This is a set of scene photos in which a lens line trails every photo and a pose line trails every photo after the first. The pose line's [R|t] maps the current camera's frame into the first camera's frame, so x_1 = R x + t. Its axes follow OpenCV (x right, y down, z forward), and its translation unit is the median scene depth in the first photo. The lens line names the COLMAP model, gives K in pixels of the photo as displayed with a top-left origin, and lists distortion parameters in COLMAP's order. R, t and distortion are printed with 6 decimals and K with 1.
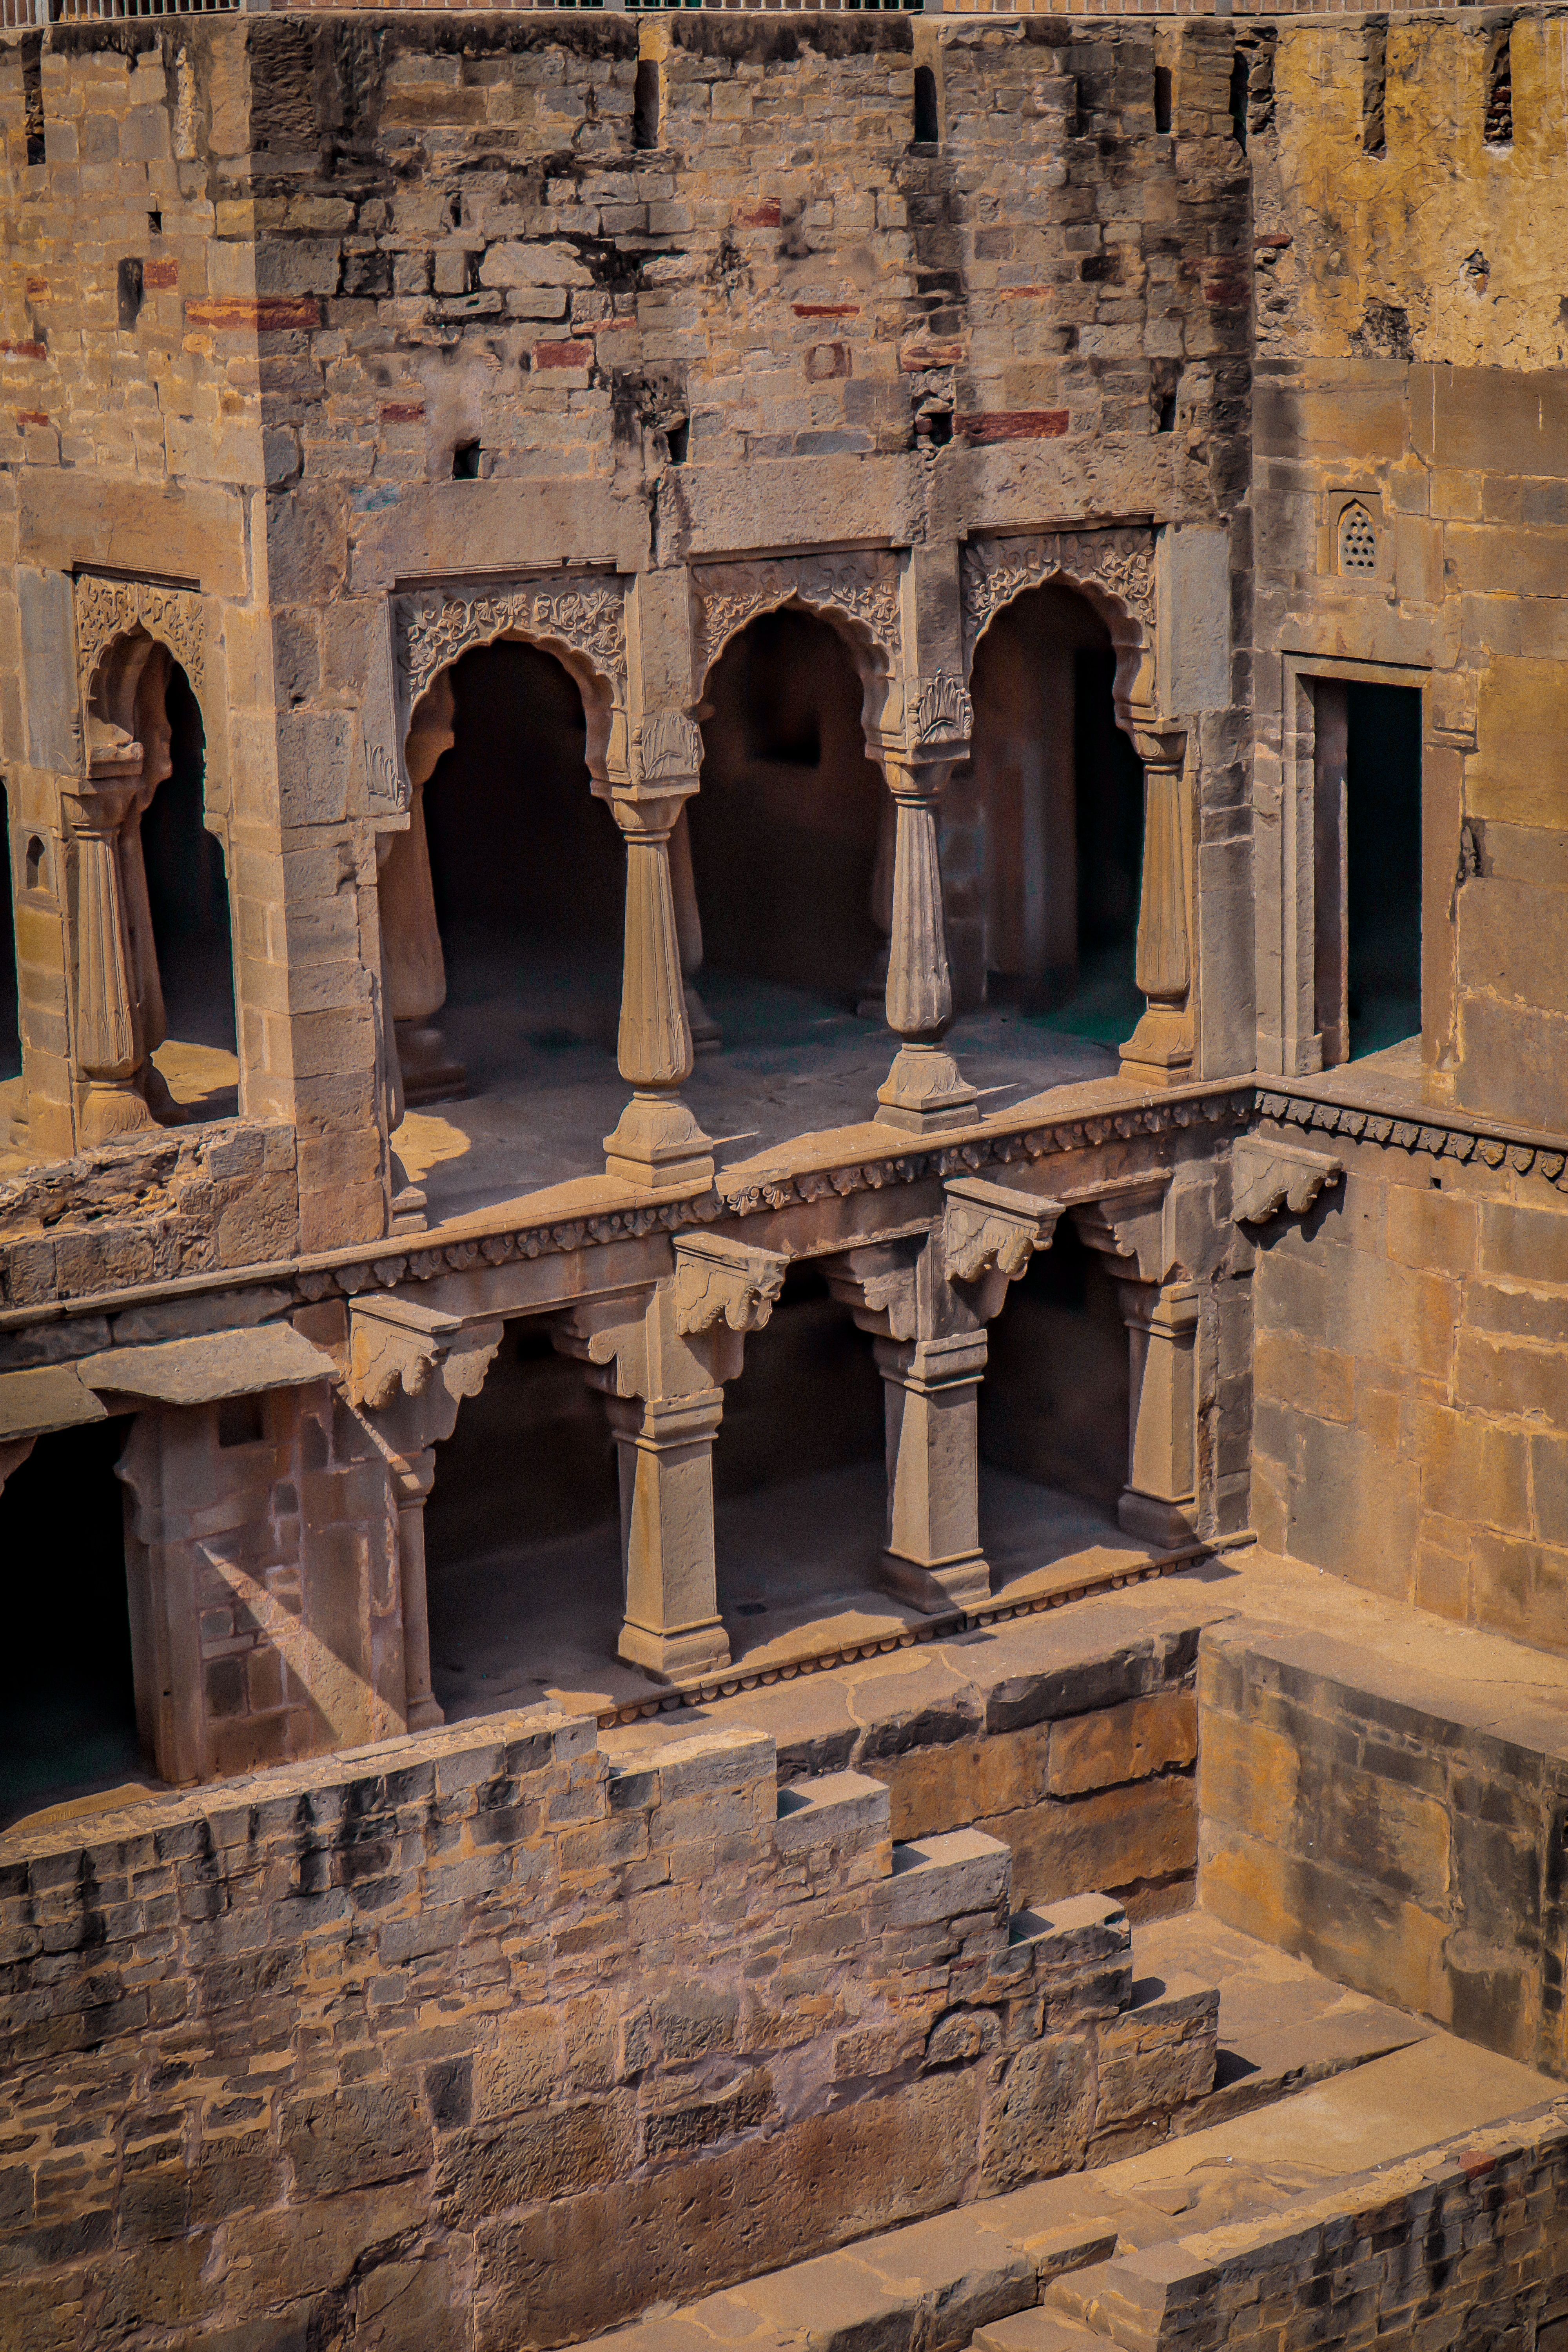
lens RADIAL K [[4541.9, 0, 784.0], [0, 4541.9, 1176.0], [0, 0, 1]] dist [-0.096623, -0.345143]
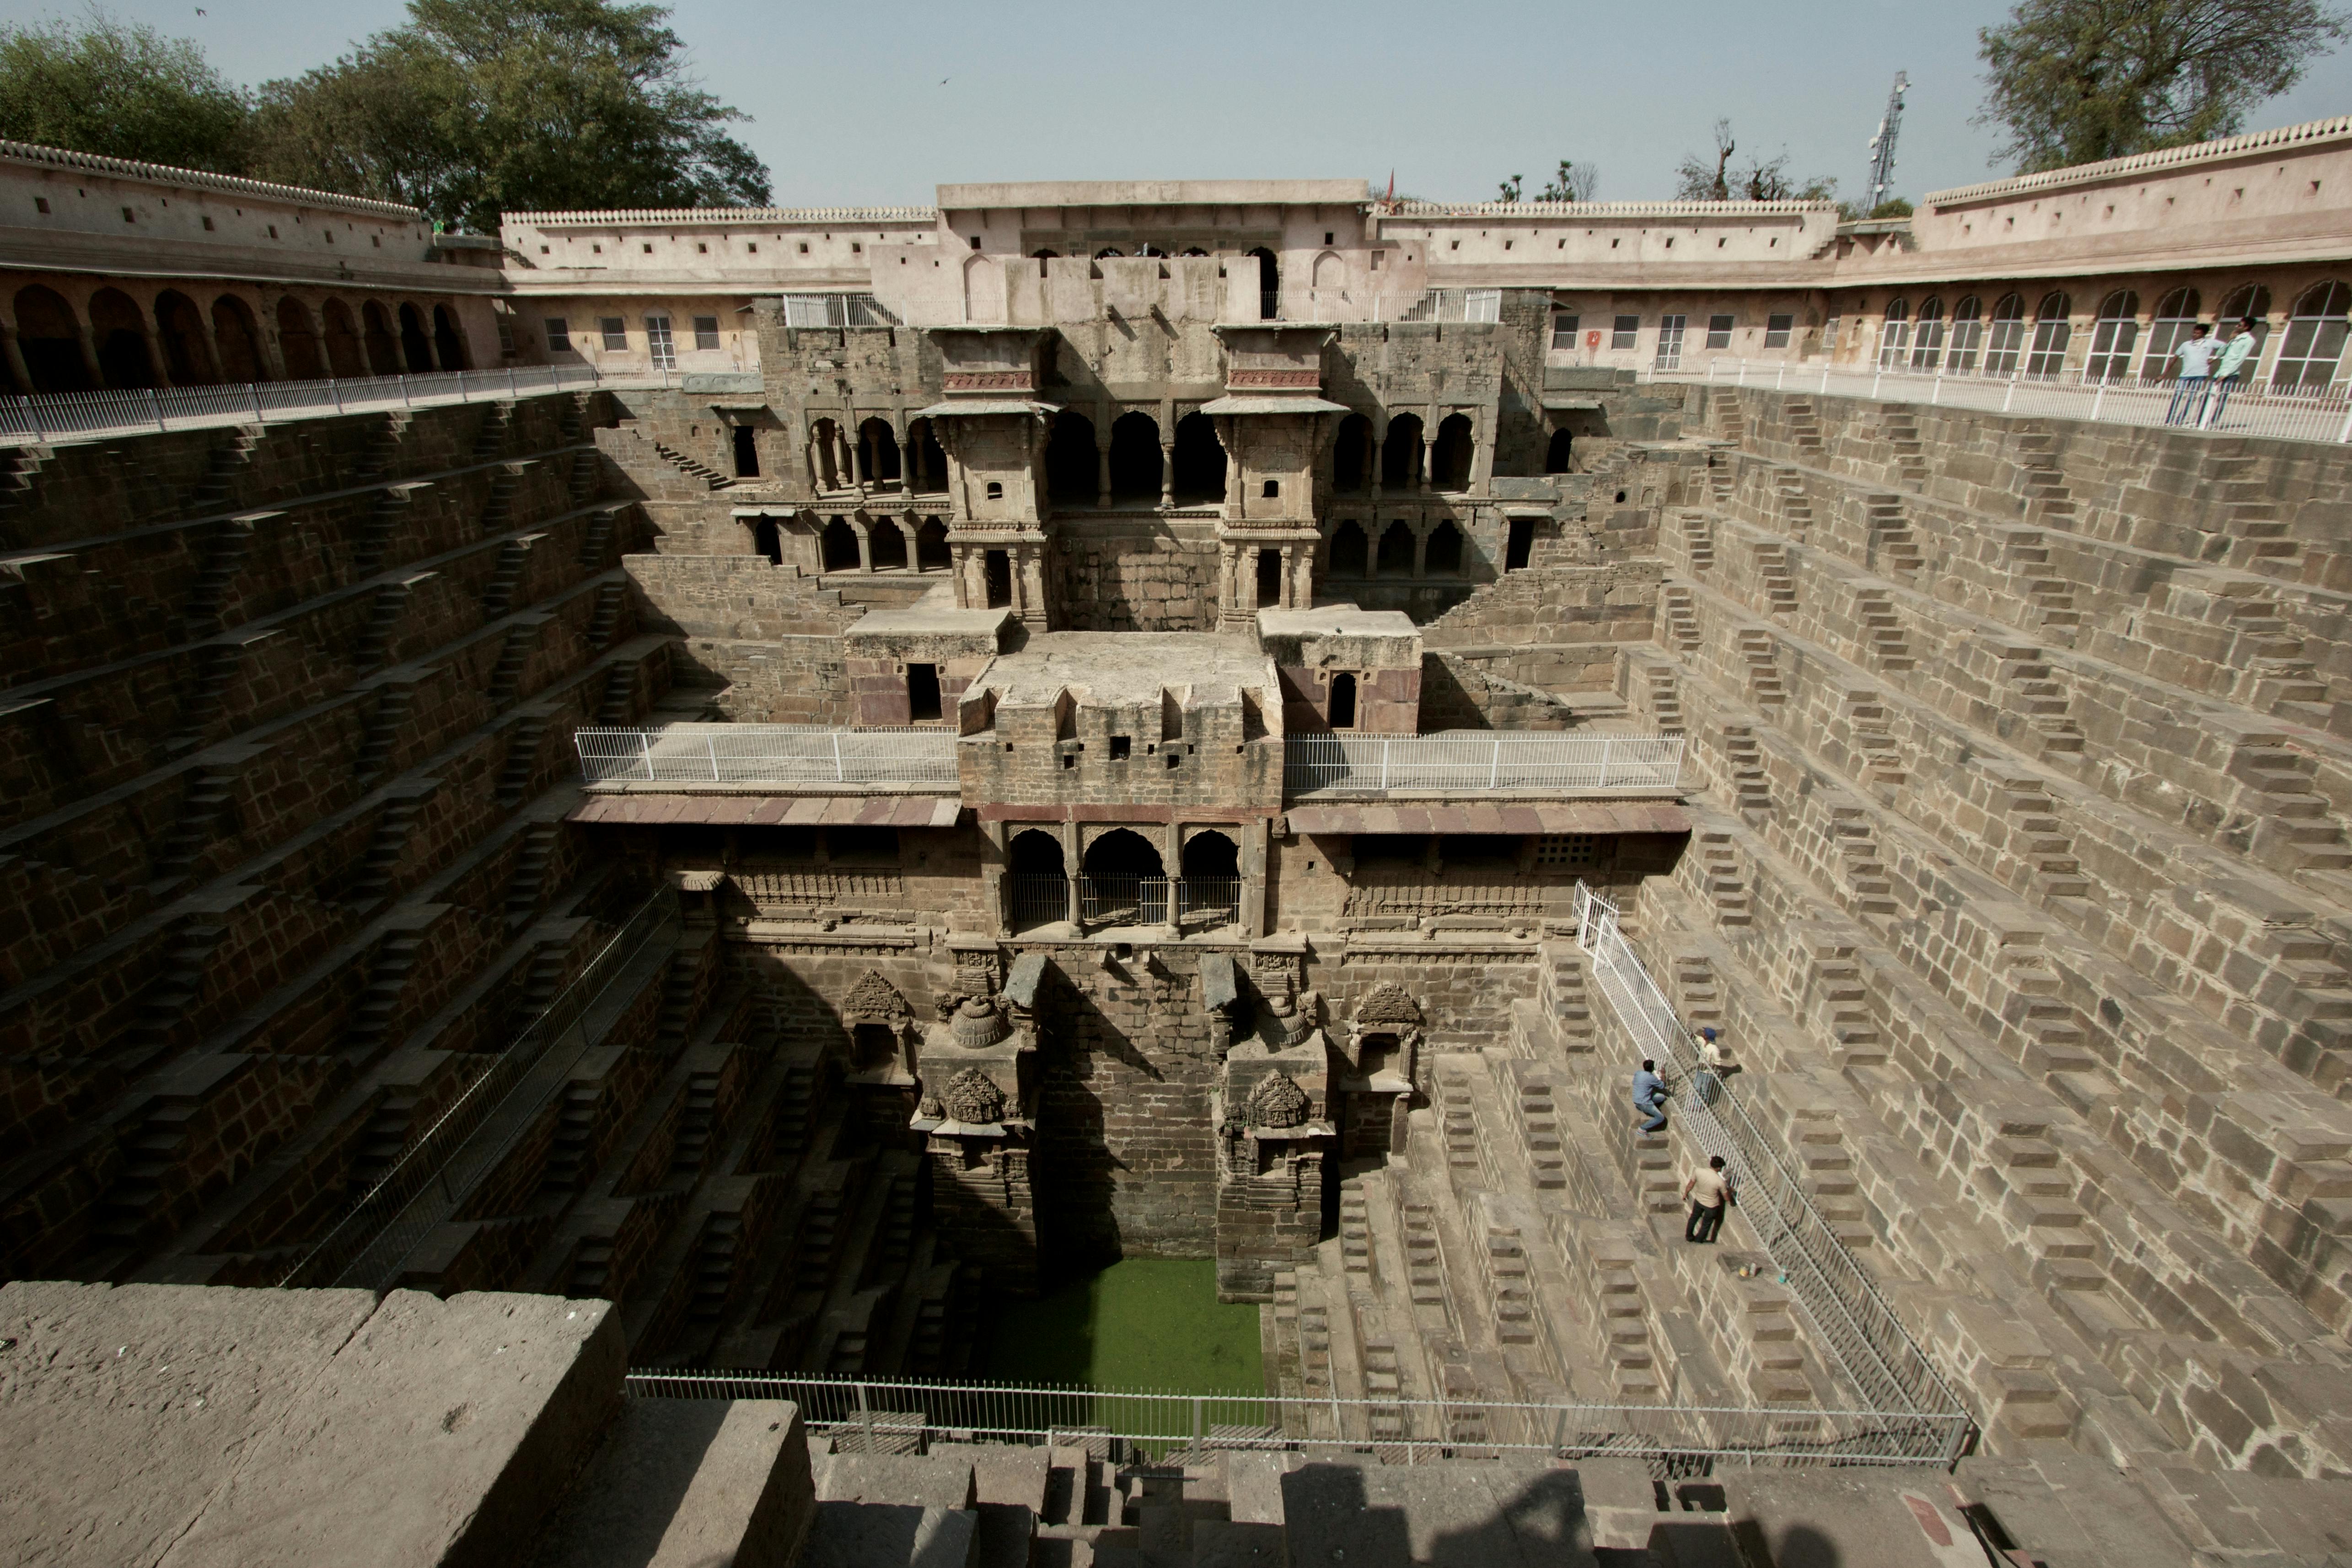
lens RADIAL K [[1094.8, 0, 1164.7], [0, 1094.8, 783.1], [0, 0, 1]] dist [-0.027069, 0.012464]
pose [[0.769833, 0.260239, -0.582780, 1.526782], [-0.154850, 0.961972, 0.225014, -0.032824], [0.619176, -0.082980, 0.780856, -0.075759]]
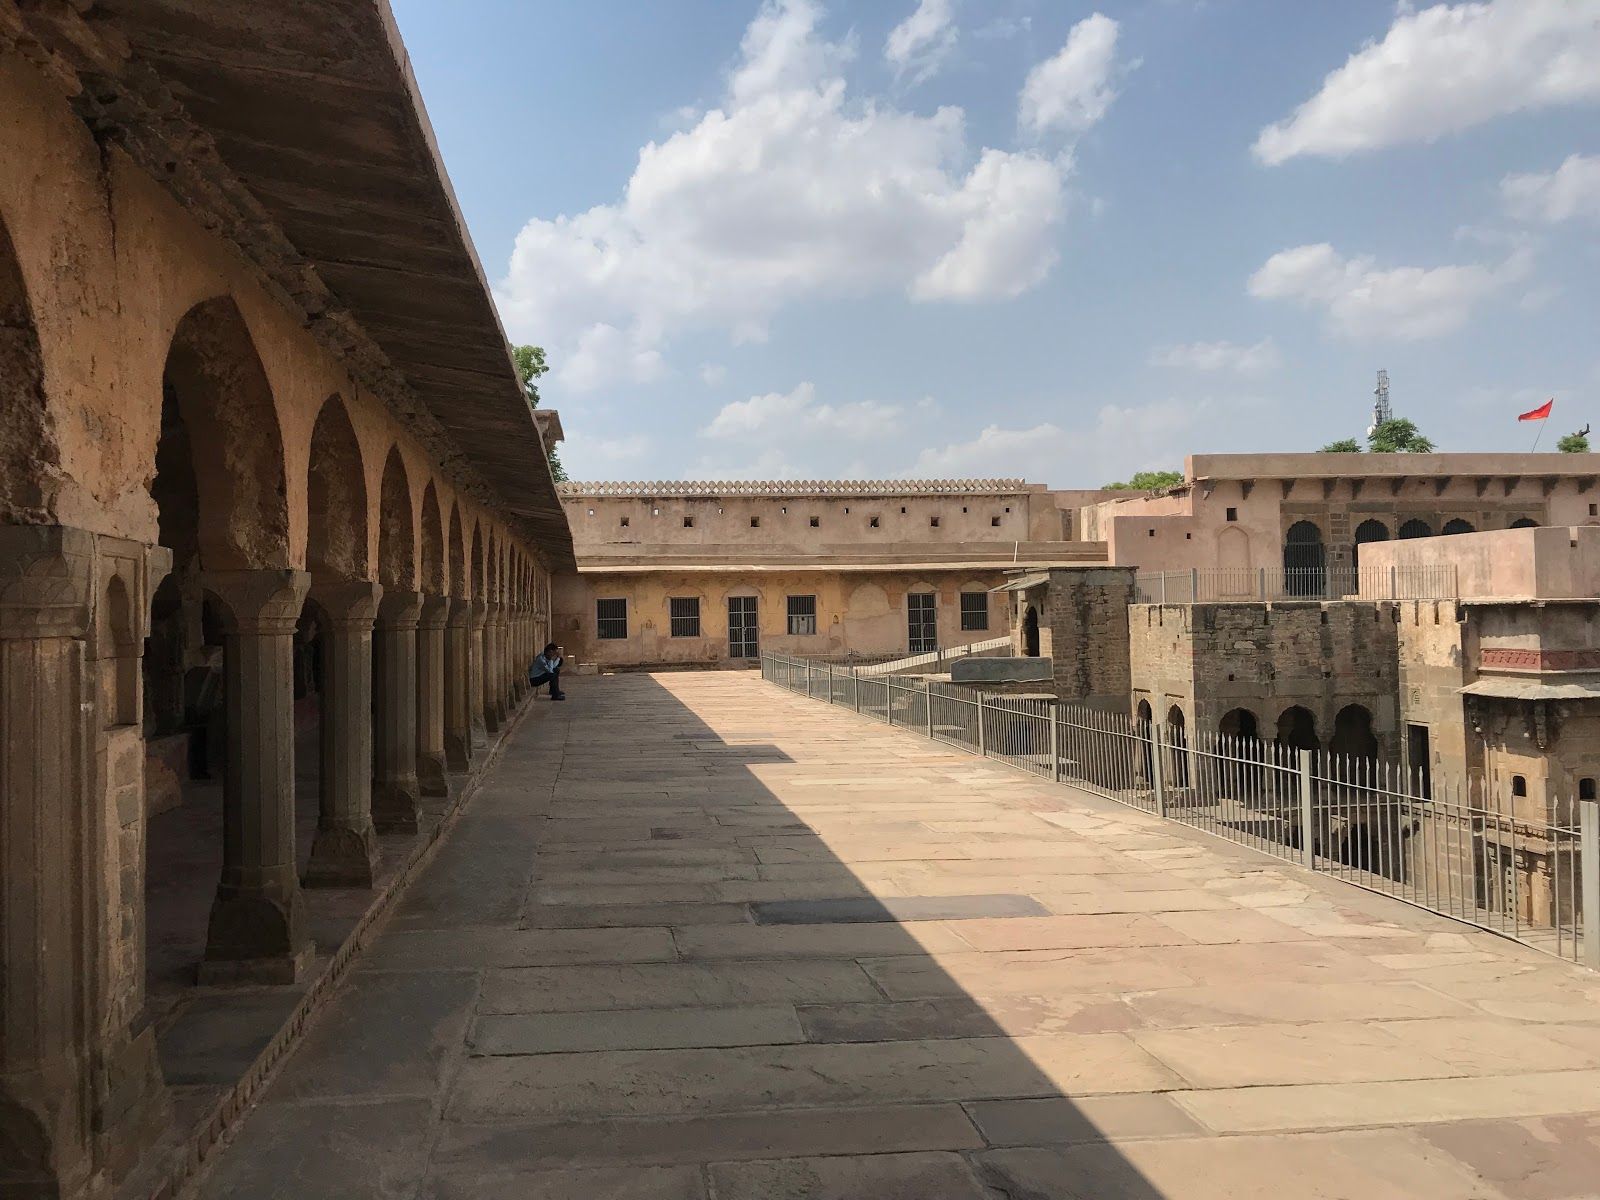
lens RADIAL K [[1280.1, 0, 814.1], [0, 1280.1, 601.0], [0, 0, 1]] dist [-0.004525, 0.000398]
pose [[0.878183, 0.000469, -0.478324, 0.244685], [-0.107266, 0.974723, -0.195981, 0.126724], [0.466141, 0.223415, 0.856036, -0.687217]]
